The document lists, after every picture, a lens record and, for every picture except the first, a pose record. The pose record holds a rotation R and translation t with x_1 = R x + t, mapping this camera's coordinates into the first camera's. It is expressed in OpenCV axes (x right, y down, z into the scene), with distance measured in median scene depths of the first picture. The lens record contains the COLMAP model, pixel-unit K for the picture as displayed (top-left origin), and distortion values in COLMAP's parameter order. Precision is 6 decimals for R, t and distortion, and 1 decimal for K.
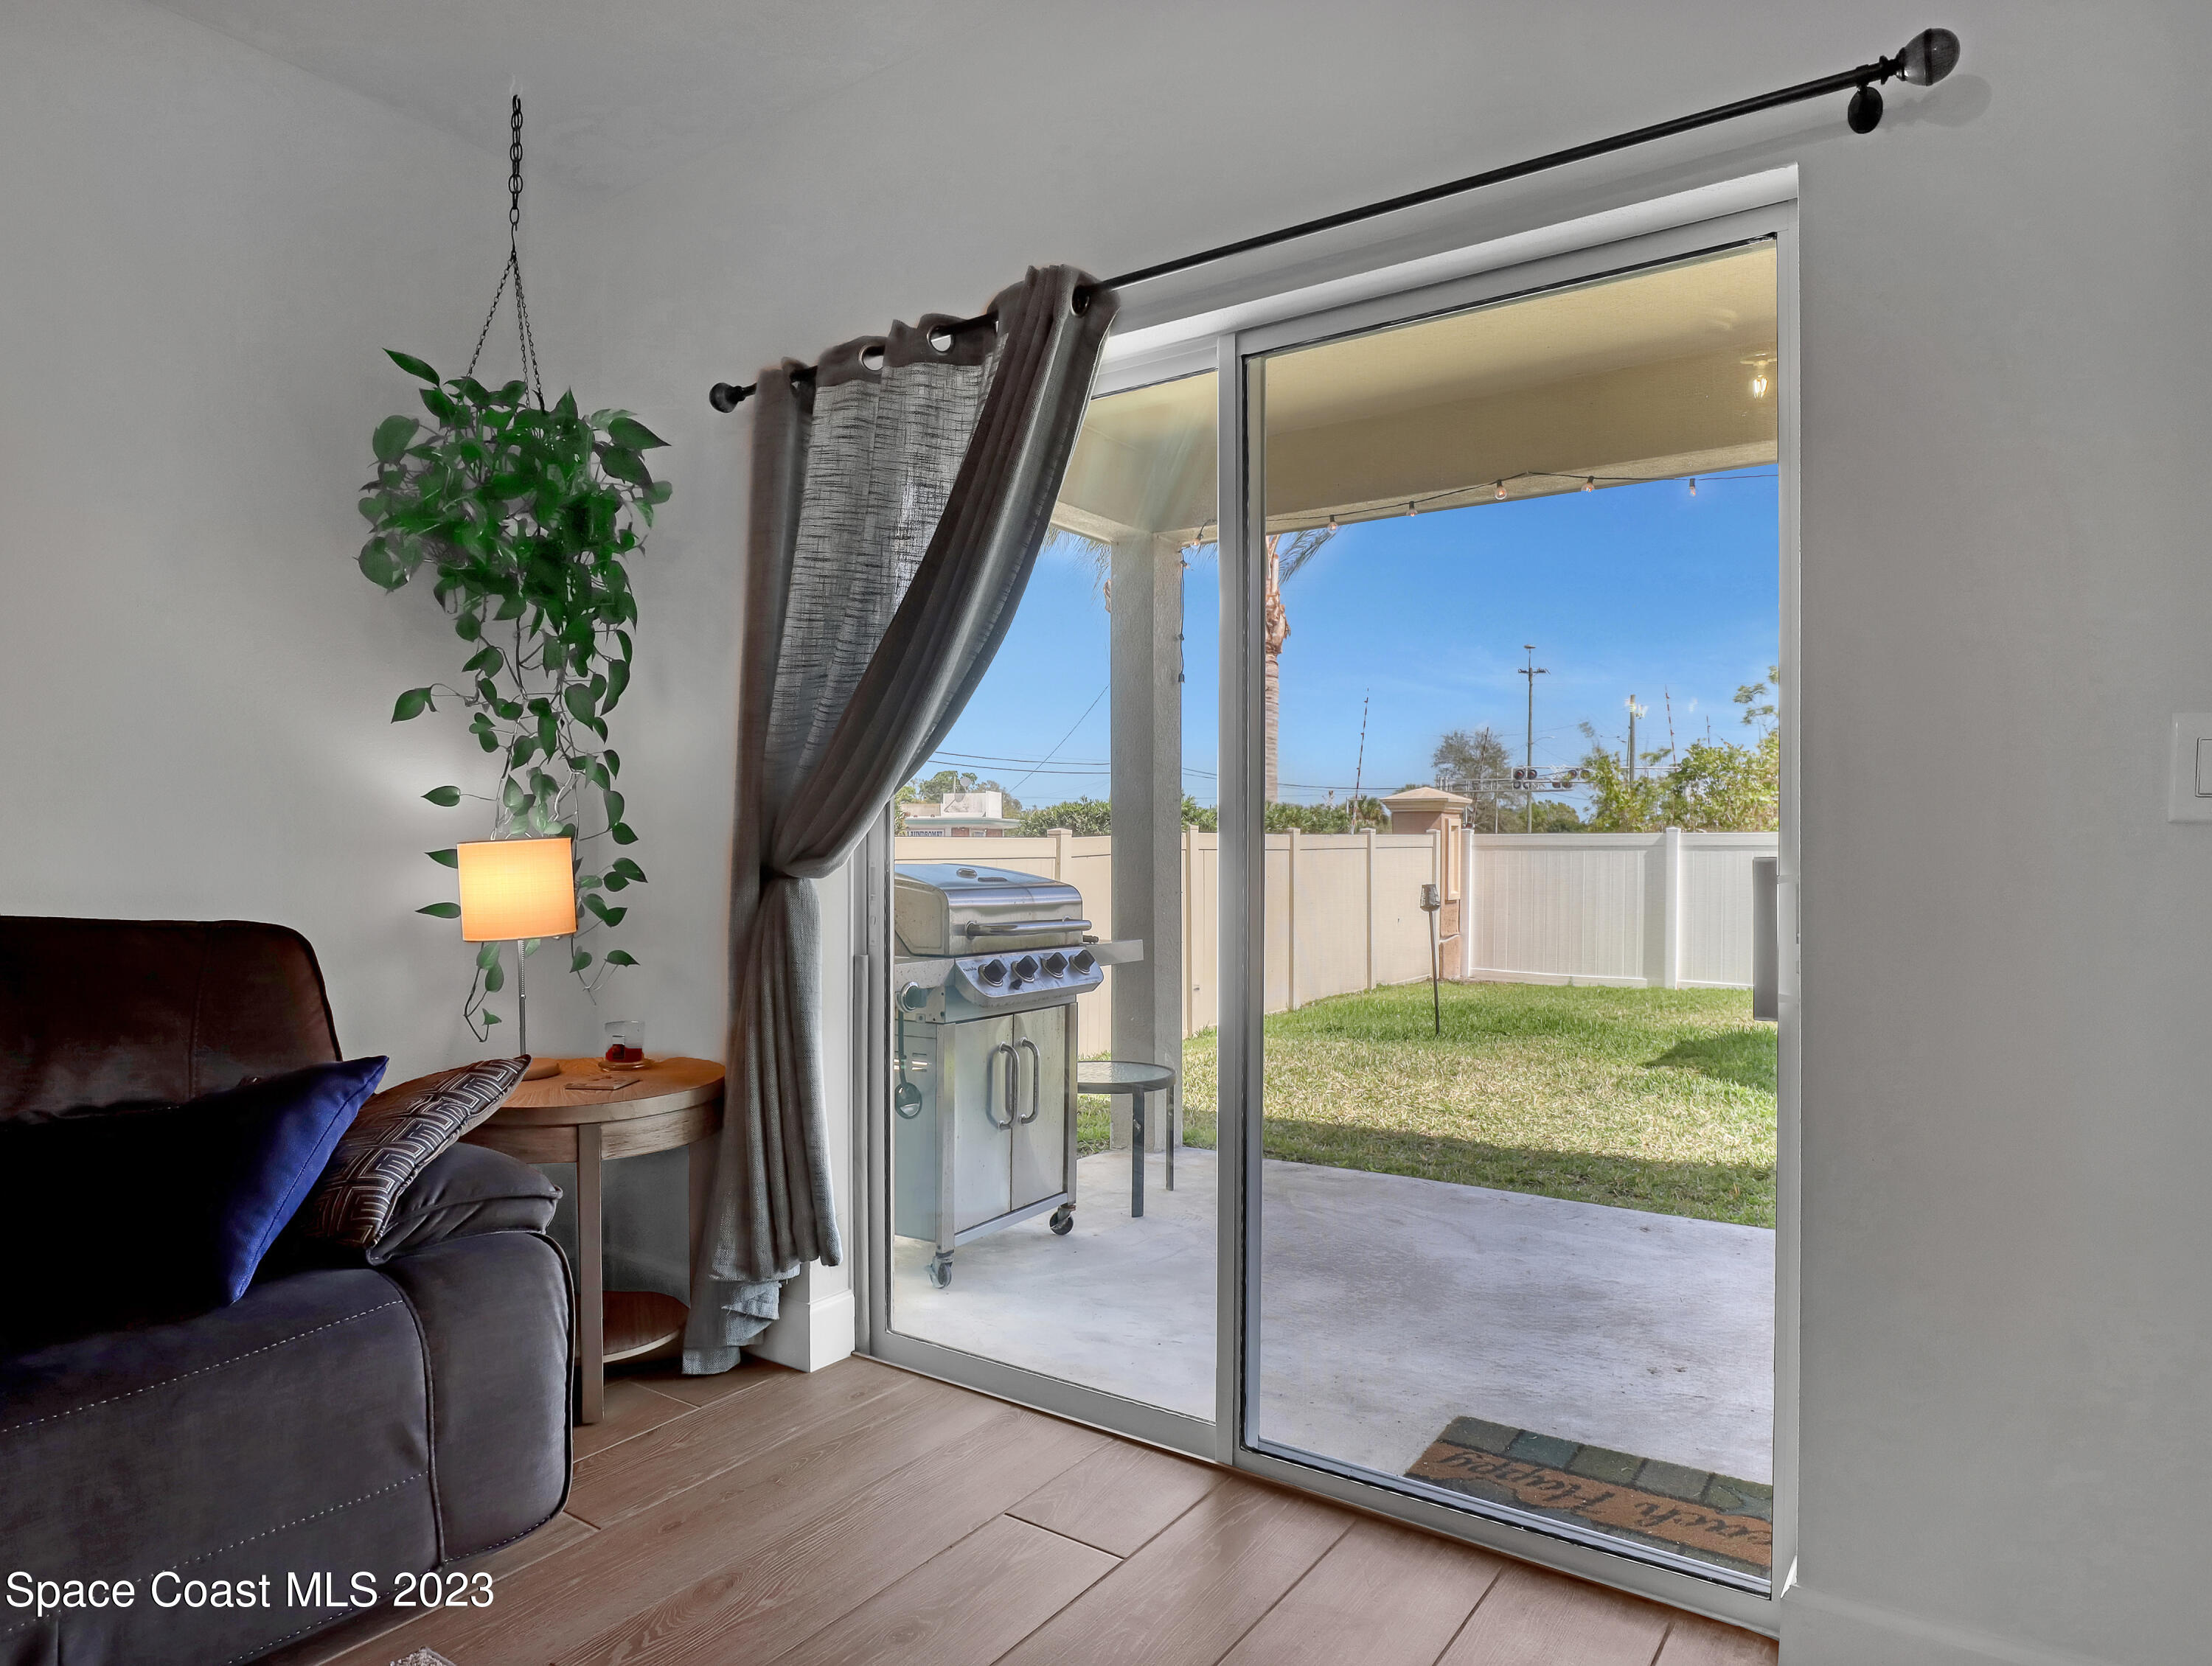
lens RADIAL K [[1285.0, 0, 1100.2], [0, 1285.0, 835.7], [0, 0, 1]] dist [-0.047033, 0.016960]
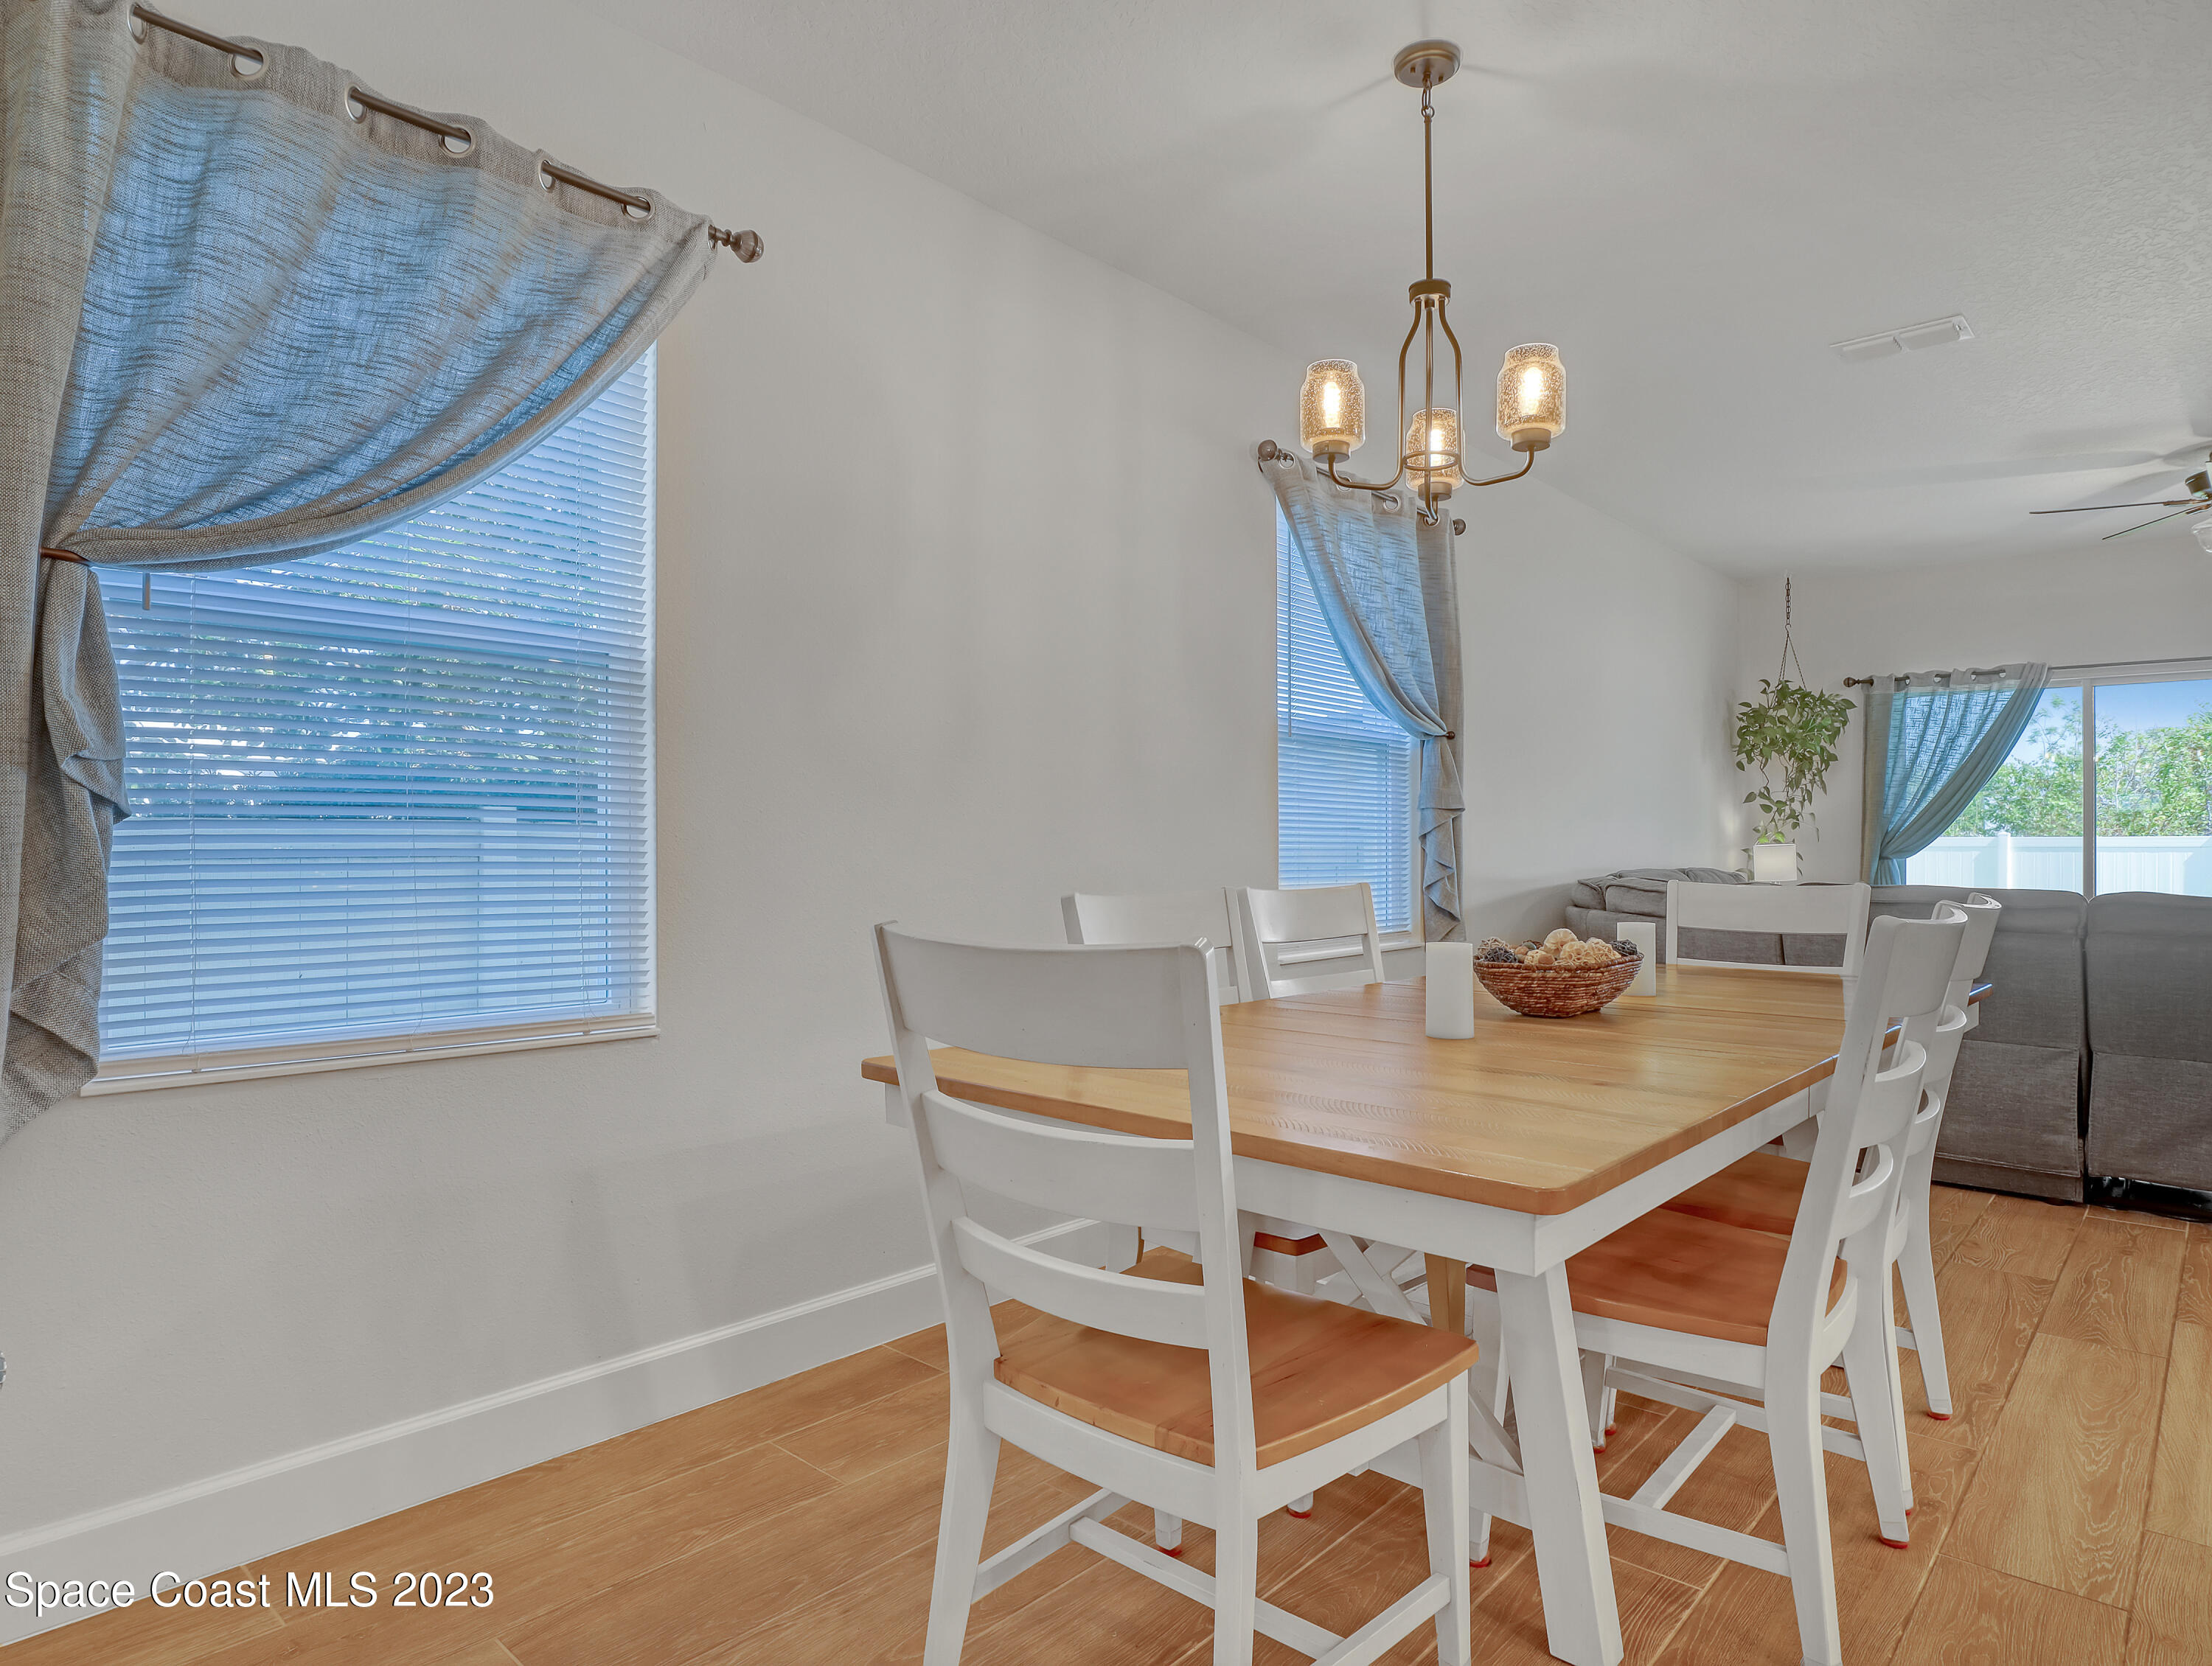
lens RADIAL K [[1285.0, 0, 1109.3], [0, 1285.0, 837.2], [0, 0, 1]] dist [-0.047033, 0.016960]
pose [[0.993633, -0.000231, -0.112661, -1.566485], [0.000259, 1.000000, 0.000226, -0.013289], [0.112661, -0.000254, 0.993633, -1.875490]]
